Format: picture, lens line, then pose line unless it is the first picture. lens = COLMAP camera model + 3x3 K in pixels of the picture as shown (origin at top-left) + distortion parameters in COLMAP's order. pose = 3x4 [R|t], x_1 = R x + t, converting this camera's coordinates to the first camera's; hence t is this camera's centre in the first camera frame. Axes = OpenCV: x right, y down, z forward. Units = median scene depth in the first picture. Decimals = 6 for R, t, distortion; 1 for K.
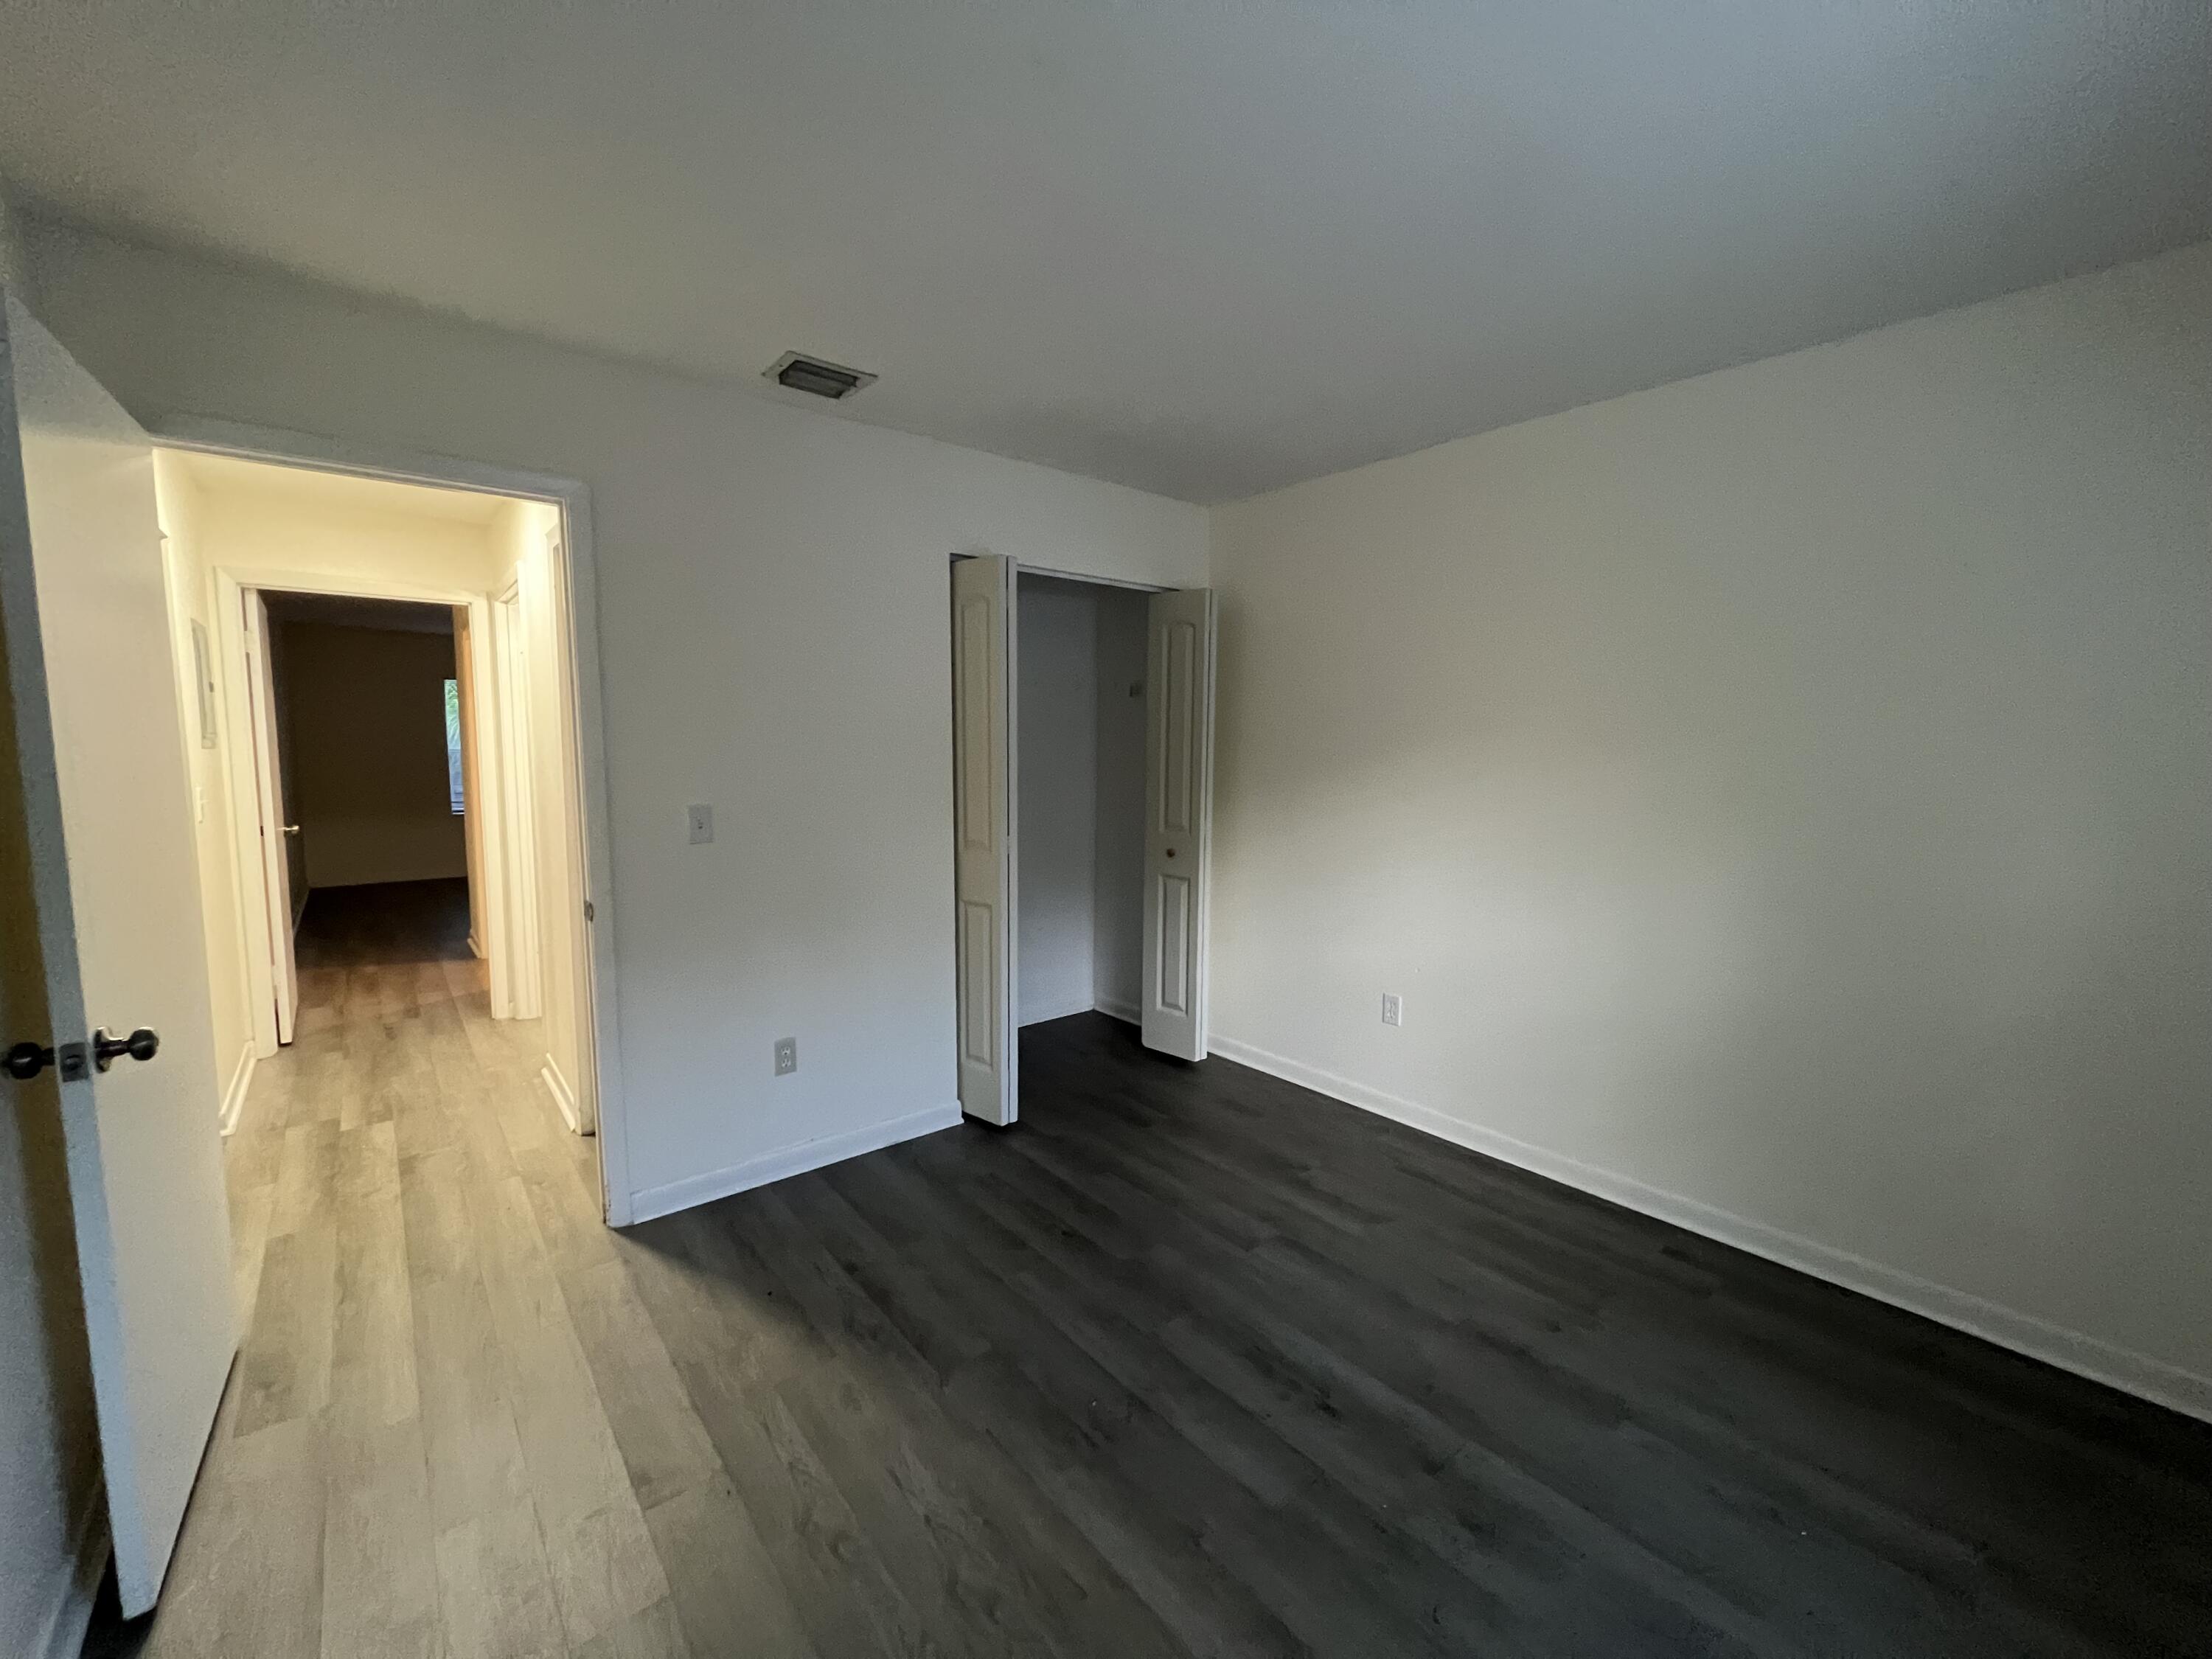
lens RADIAL K [[885.2, 0, 1092.3], [0, 885.2, 820.3], [0, 0, 1]] dist [-0.001725, 0.000499]
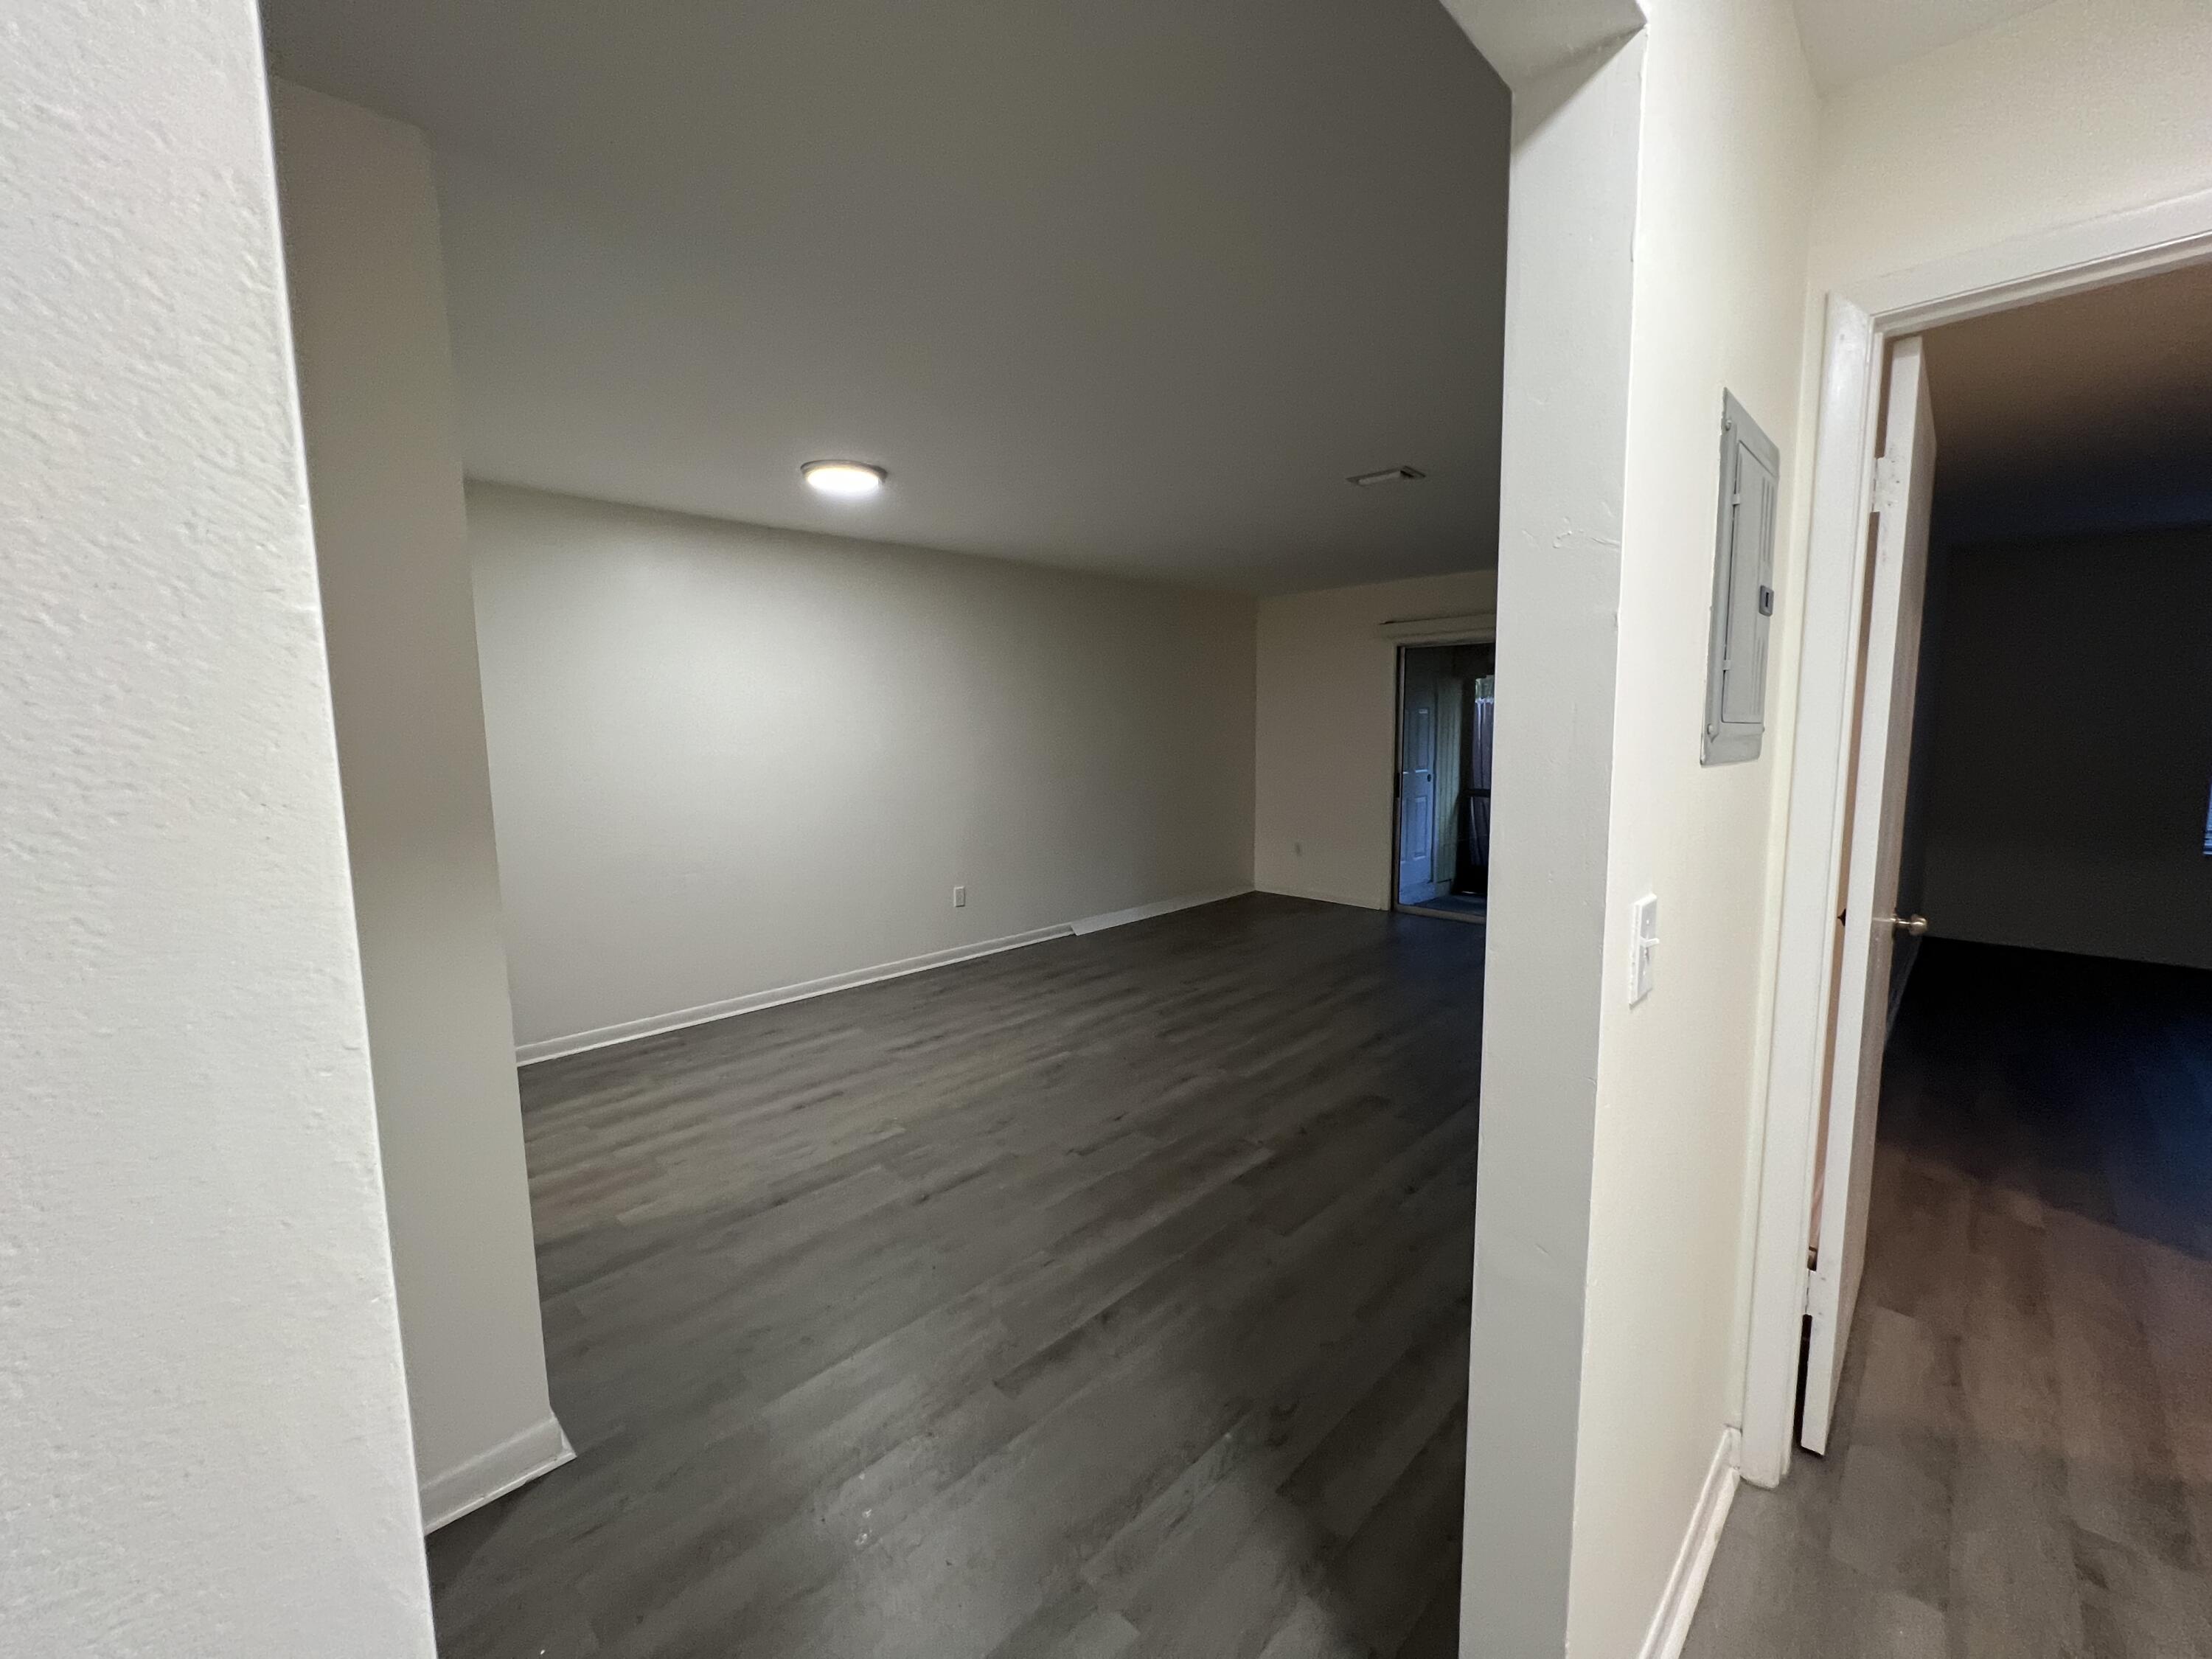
lens RADIAL K [[887.3, 0, 1102.0], [0, 887.3, 825.6], [0, 0, 1]] dist [-0.001113, -0.000274]
pose [[0.092483, 0.108787, -0.989754, -0.497271], [-0.076539, 0.991849, 0.101865, -0.056294], [0.992768, 0.066334, 0.100055, 0.536961]]
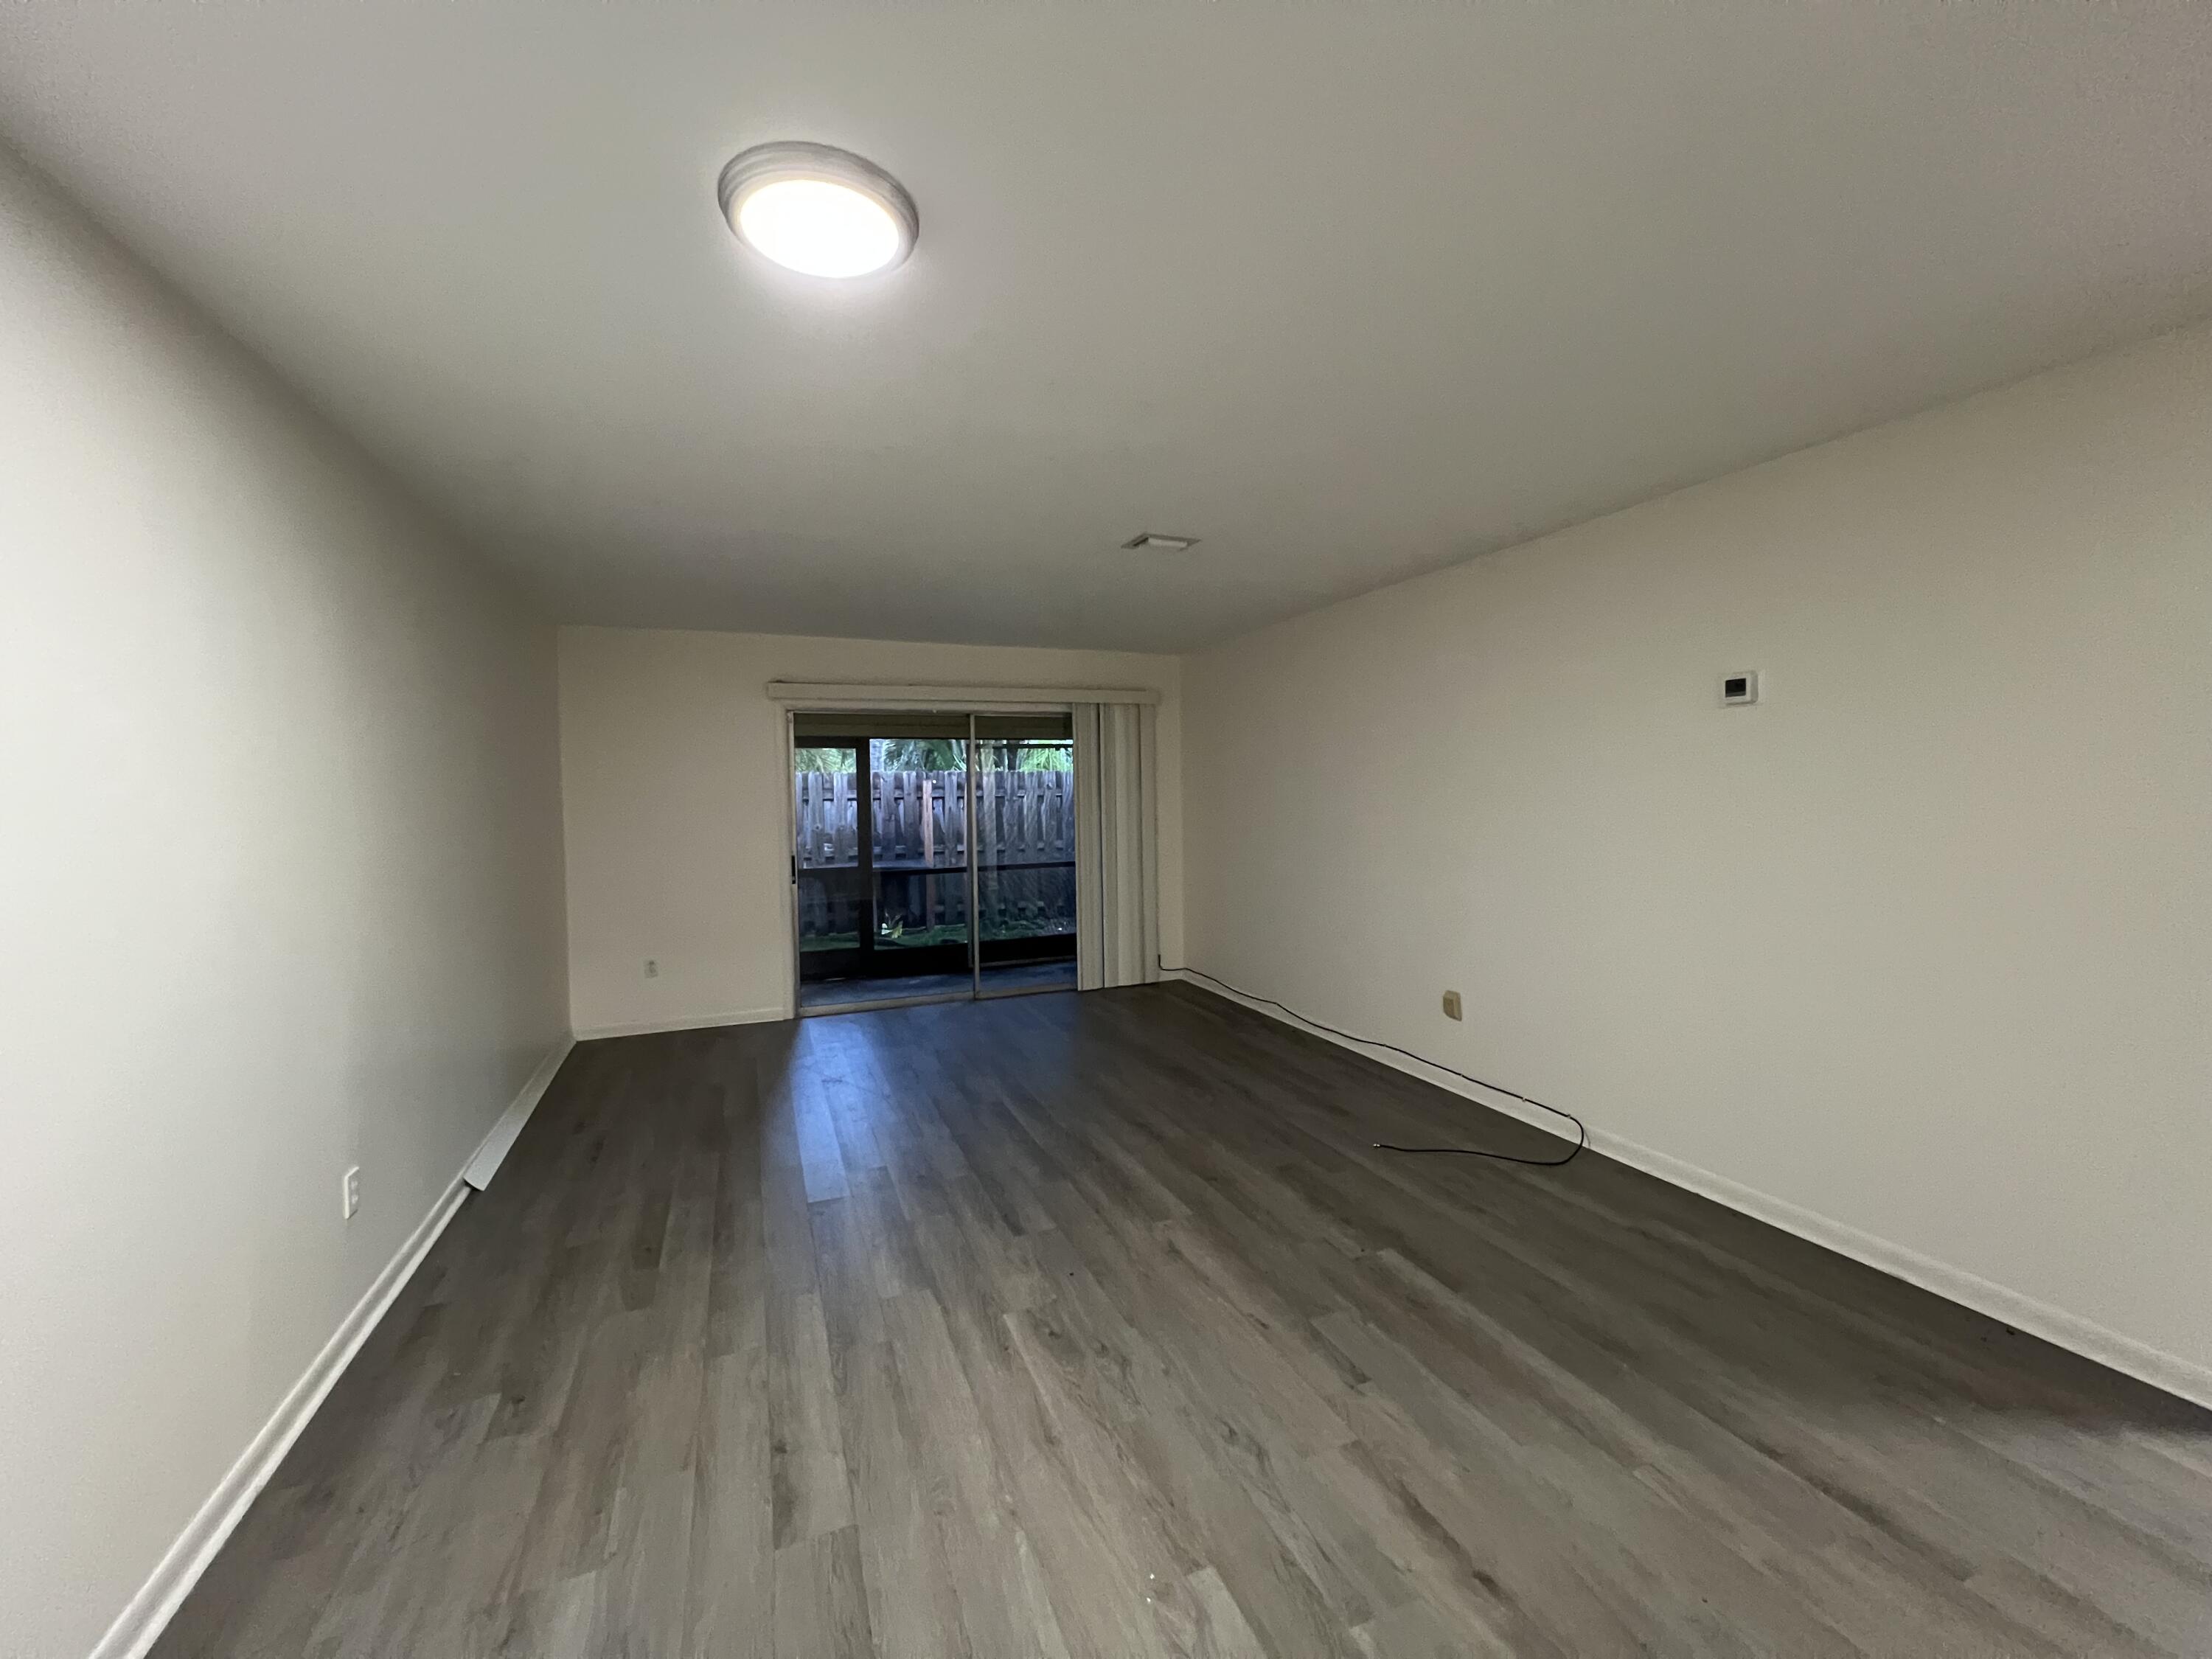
lens RADIAL K [[885.2, 0, 1101.5], [0, 885.2, 821.7], [0, 0, 1]] dist [-0.001725, 0.000499]
pose [[0.951815, -0.009038, -0.306540, -1.115388], [-0.006335, 0.998773, -0.049116, -0.019229], [0.306607, 0.048691, 0.950590, 0.094082]]
